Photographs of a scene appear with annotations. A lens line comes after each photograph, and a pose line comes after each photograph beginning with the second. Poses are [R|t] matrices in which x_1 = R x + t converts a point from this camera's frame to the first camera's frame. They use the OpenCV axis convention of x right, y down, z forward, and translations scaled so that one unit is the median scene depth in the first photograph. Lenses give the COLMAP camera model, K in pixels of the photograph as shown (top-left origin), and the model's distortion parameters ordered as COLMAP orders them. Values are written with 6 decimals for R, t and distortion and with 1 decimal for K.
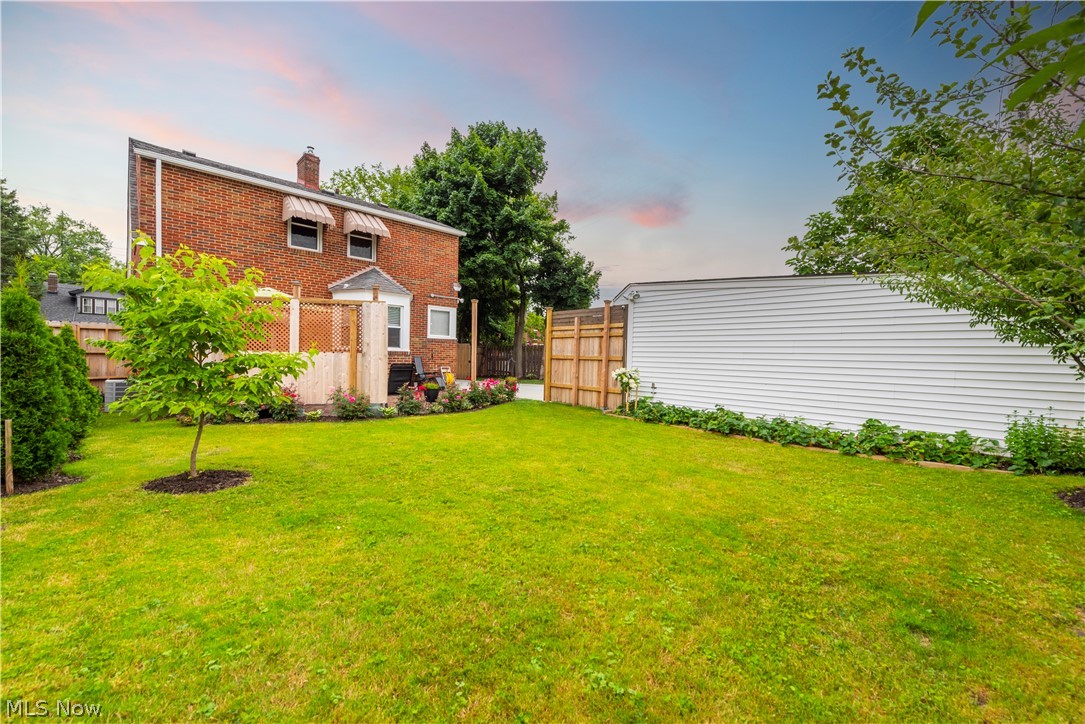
lens RADIAL K [[420.6, 0, 542.5], [0, 420.6, 362.0], [0, 0, 1]] dist [0.000736, 0.000060]
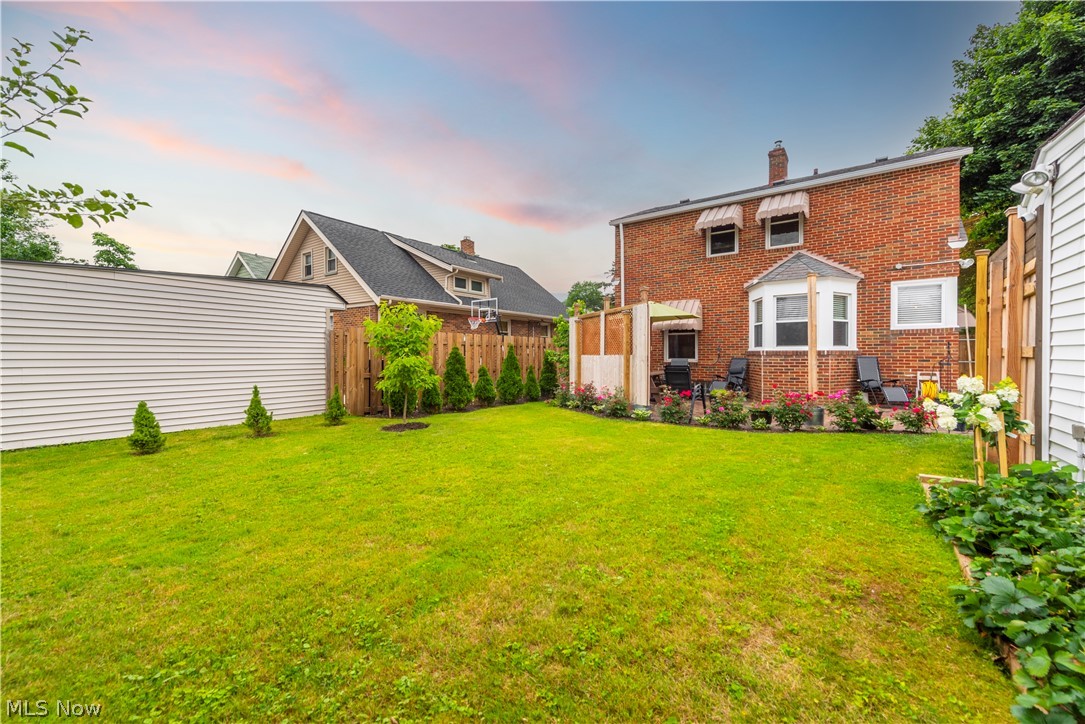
lens RADIAL K [[434.8, 0, 542.5], [0, 434.8, 362.0], [0, 0, 1]] dist [-0.001840, -0.000227]
pose [[0.189830, -0.011685, -0.981748, 0.346634], [-0.002258, 0.999921, -0.012338, 0.006282], [0.981814, 0.004559, 0.189788, 0.332337]]
